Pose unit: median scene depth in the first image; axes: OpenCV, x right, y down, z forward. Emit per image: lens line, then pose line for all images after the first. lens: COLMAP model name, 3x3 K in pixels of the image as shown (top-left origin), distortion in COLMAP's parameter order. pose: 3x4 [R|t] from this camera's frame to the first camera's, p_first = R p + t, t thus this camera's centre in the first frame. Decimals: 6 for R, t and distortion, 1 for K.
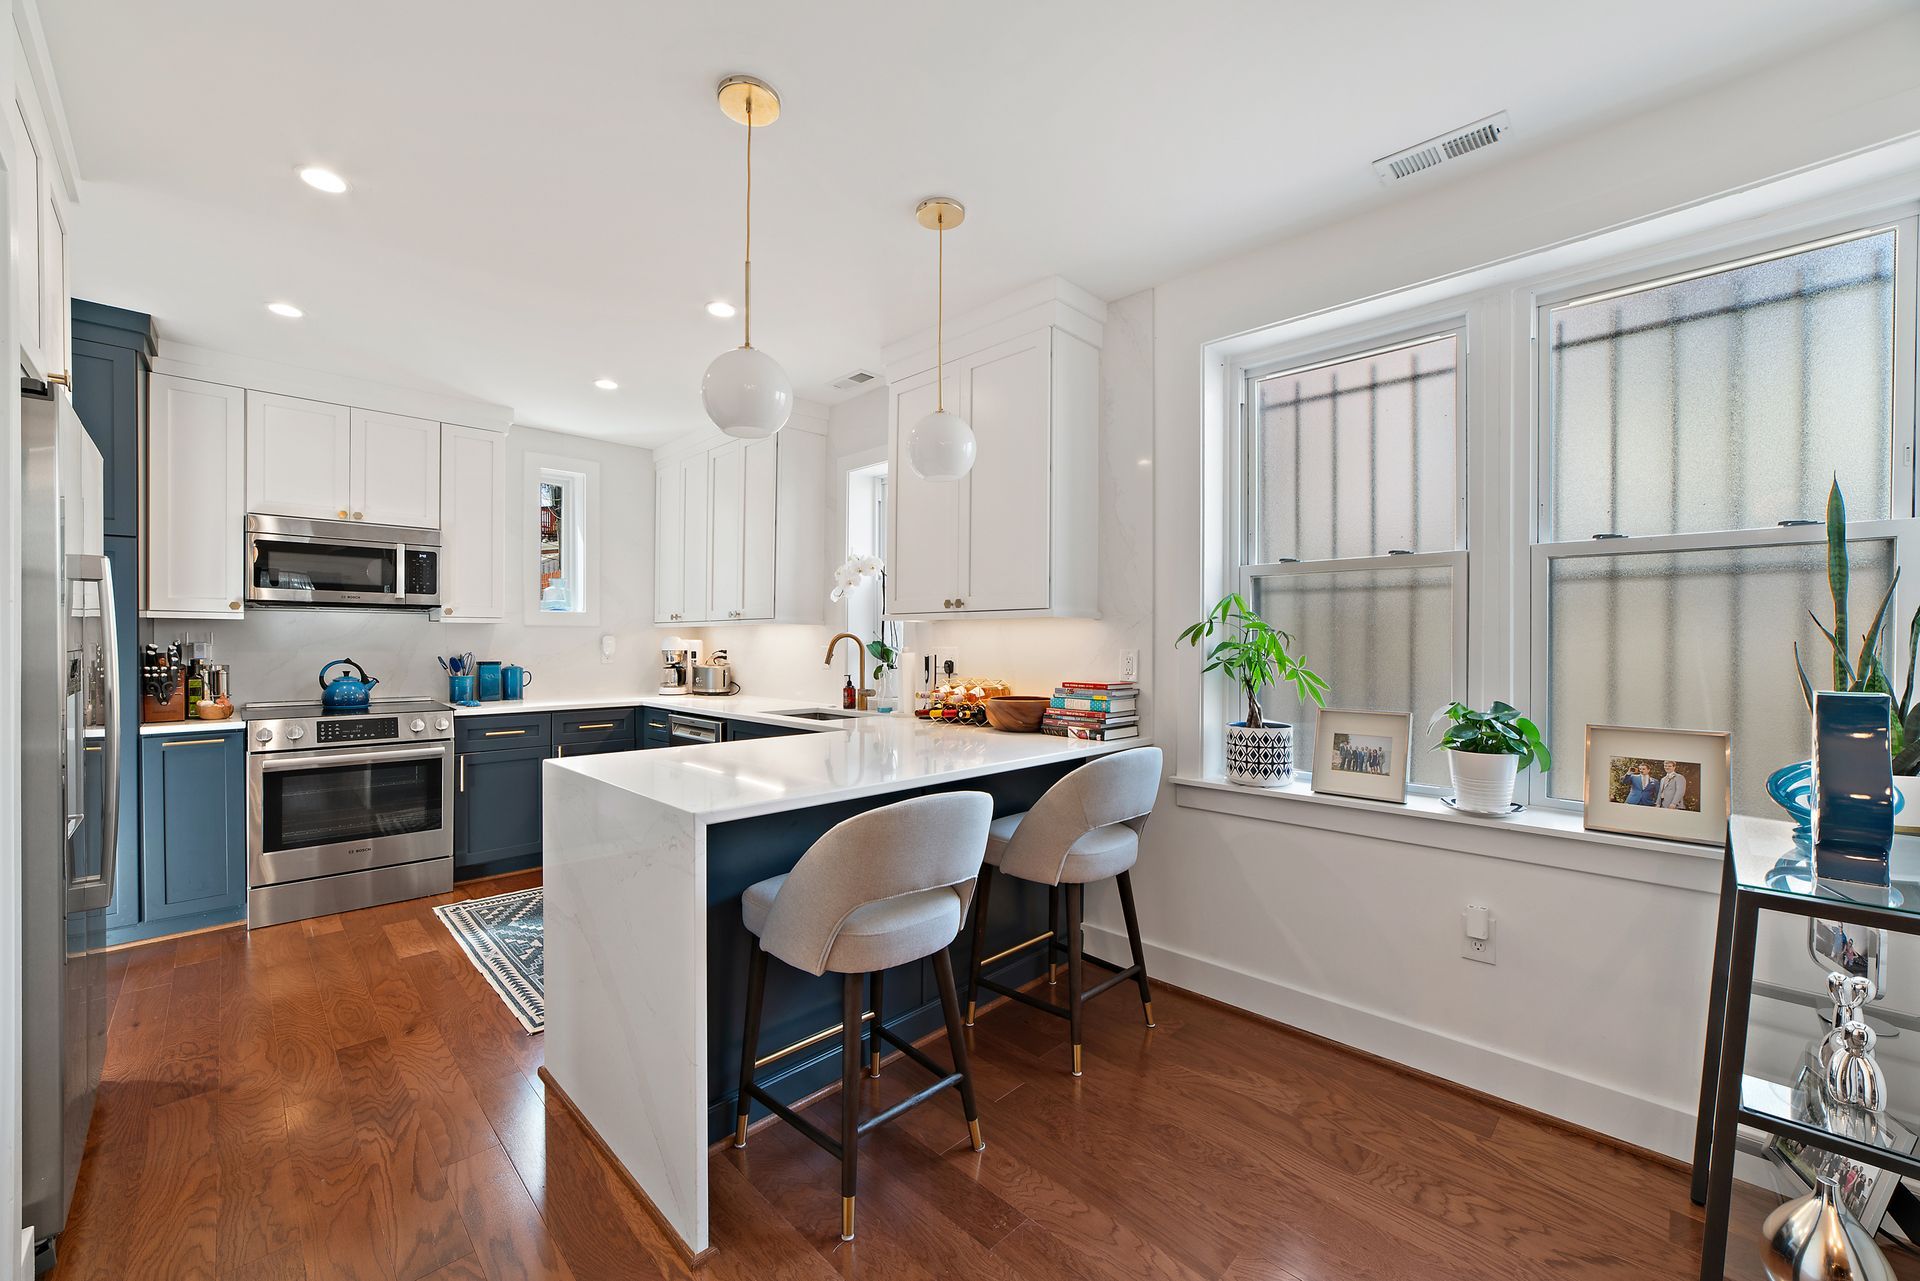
lens RADIAL K [[780.3, 0, 983.0], [0, 780.3, 647.4], [0, 0, 1]] dist [-0.024739, 0.006366]
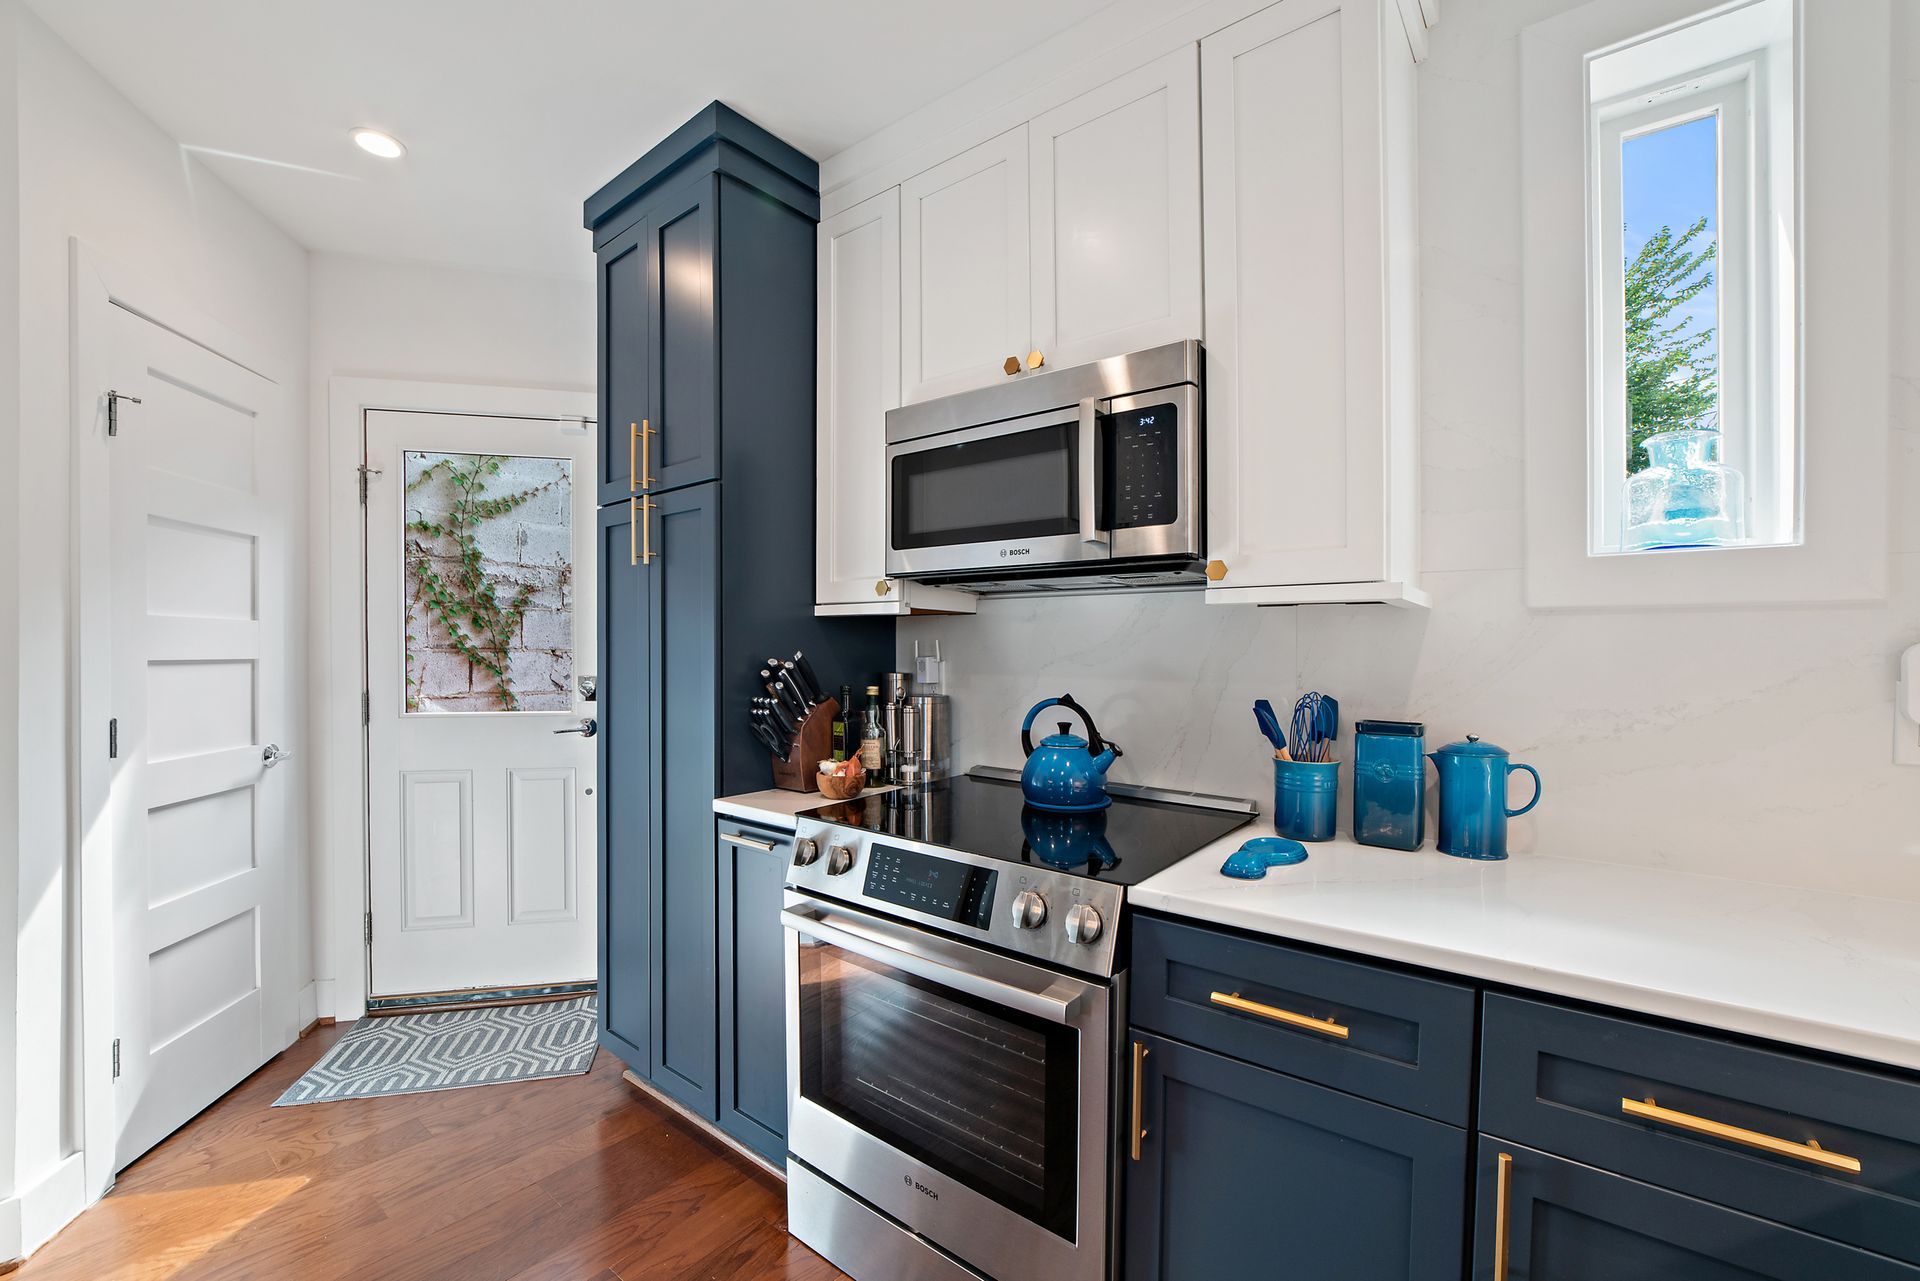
lens RADIAL K [[798.5, 0, 936.7], [0, 798.5, 647.5], [0, 0, 1]] dist [-0.023308, 0.006253]
pose [[0.113497, -0.002984, -0.993534, -0.435874], [-0.015345, 0.999871, -0.004756, -0.011850], [0.993420, 0.015786, 0.113436, 1.021834]]
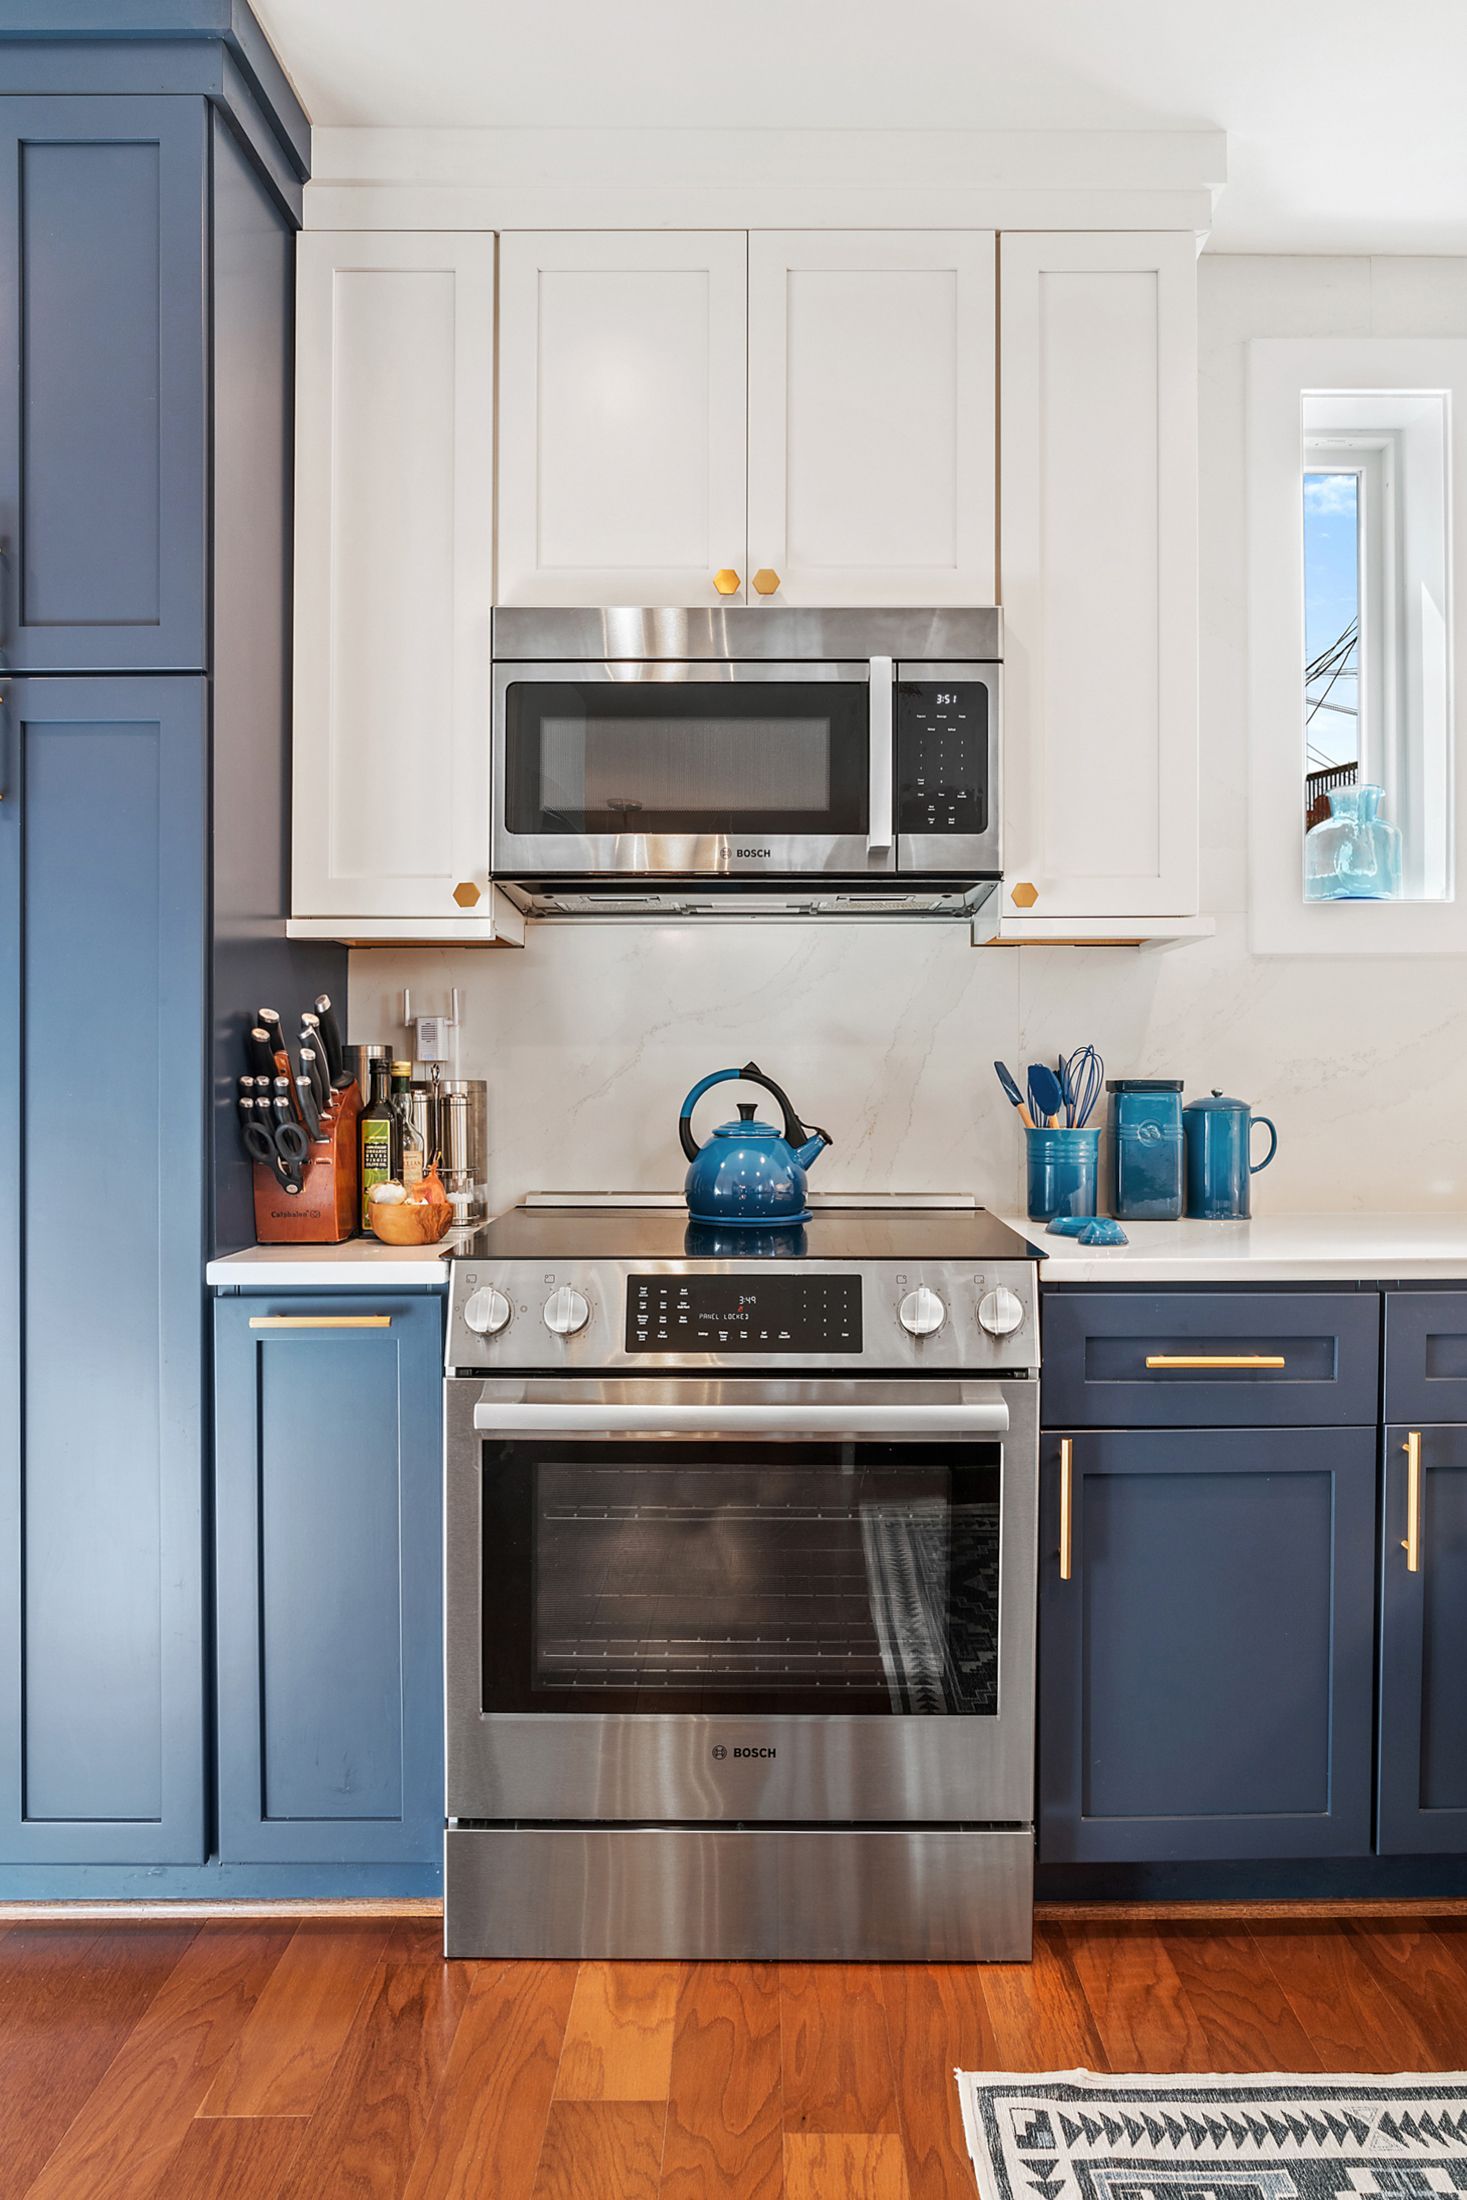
lens RADIAL K [[1557.6, 0, 768.1], [0, 1557.6, 1079.7], [0, 0, 1]] dist [-0.022858, 0.024564]
pose [[0.713710, 0.000877, -0.700441, -0.442525], [-0.003219, 0.999993, -0.002028, 0.025834], [0.700434, 0.003702, 0.713707, 0.648643]]
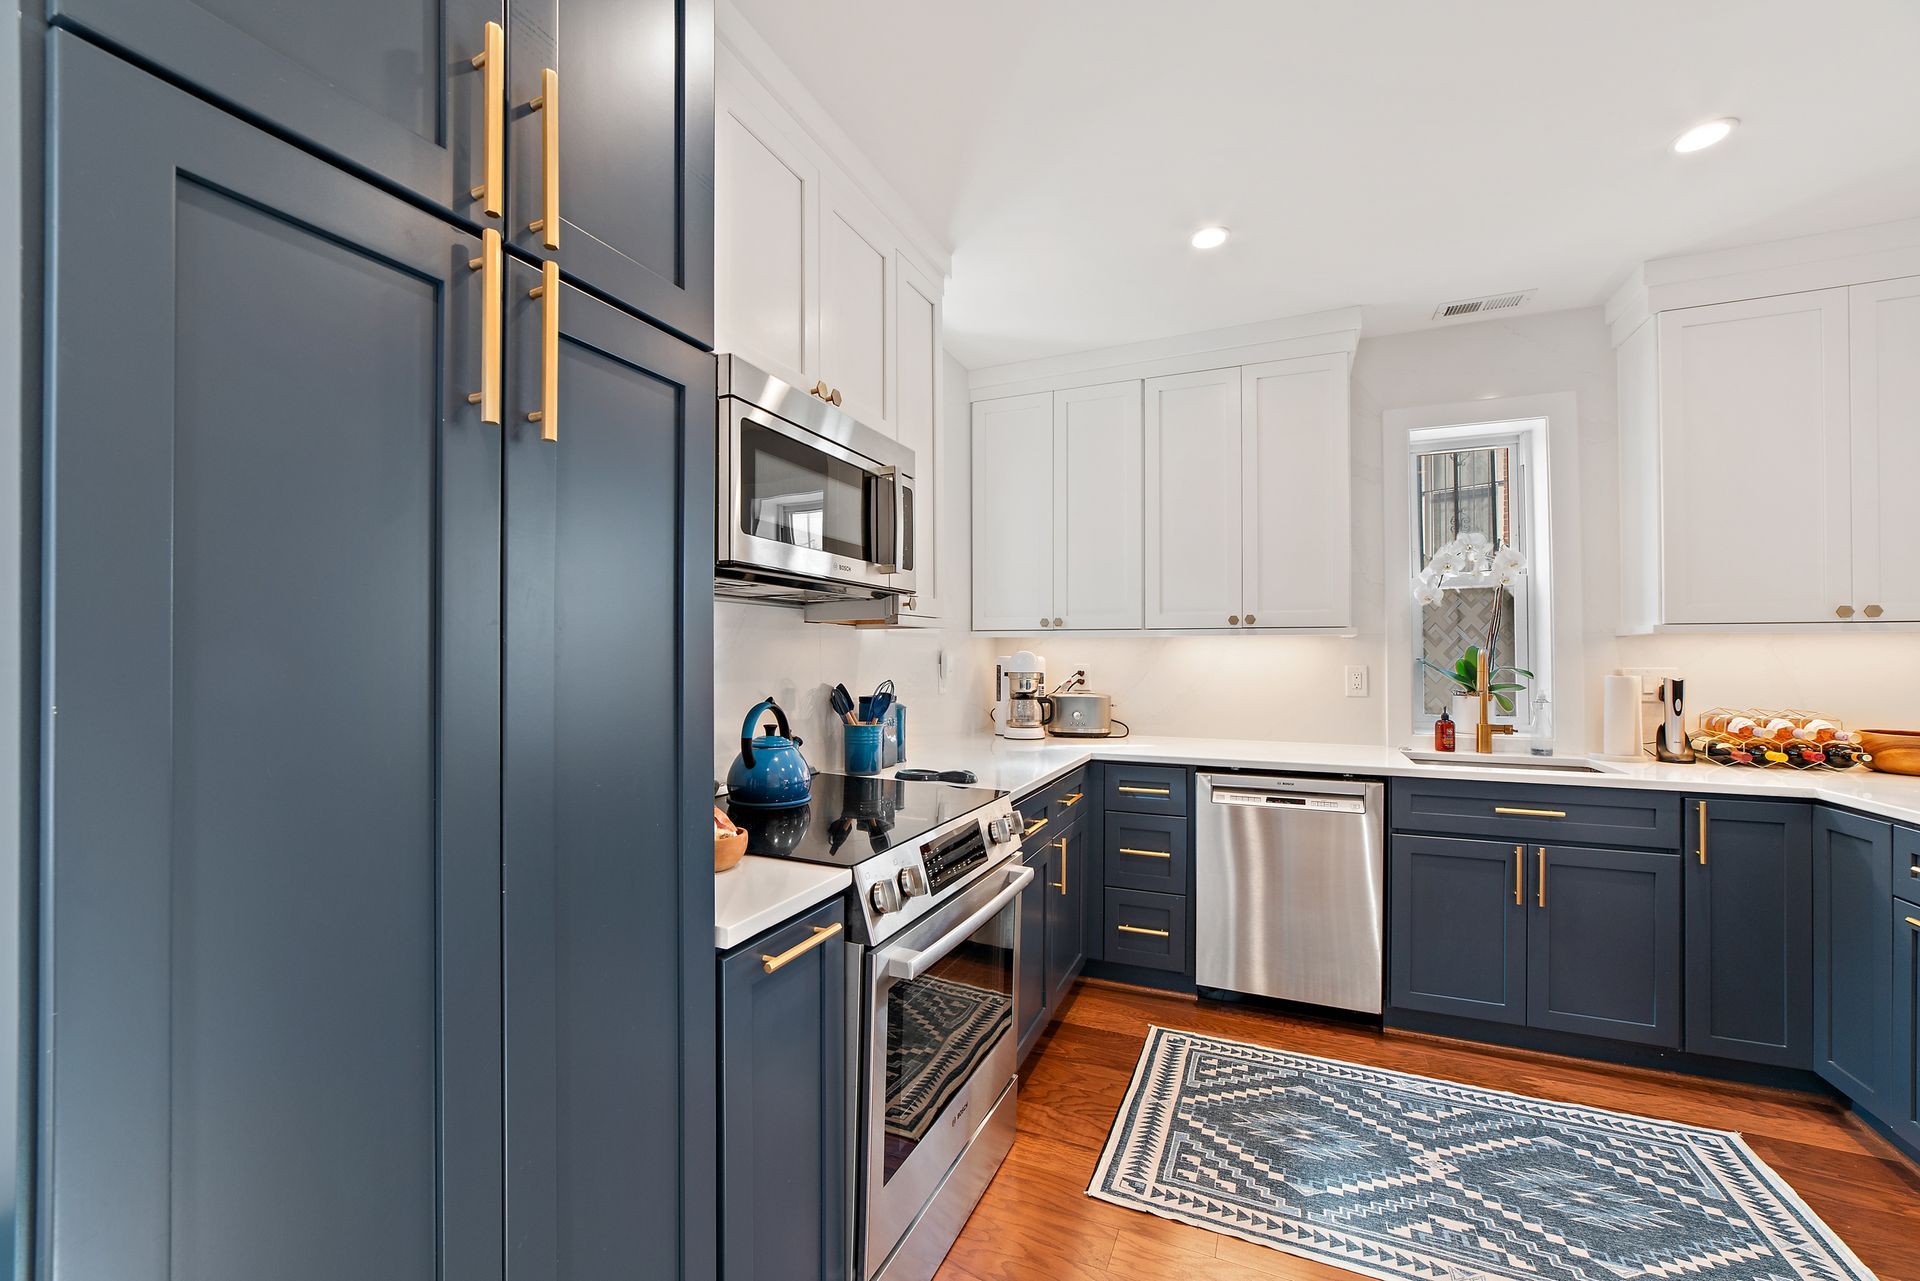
lens RADIAL K [[780.3, 0, 921.3], [0, 780.3, 637.2], [0, 0, 1]] dist [-0.024739, 0.006366]
pose [[0.925201, 0.010609, 0.379328, -1.081571], [-0.001077, 0.999678, -0.025334, -0.013042], [-0.379475, 0.023030, 0.924915, 0.607158]]
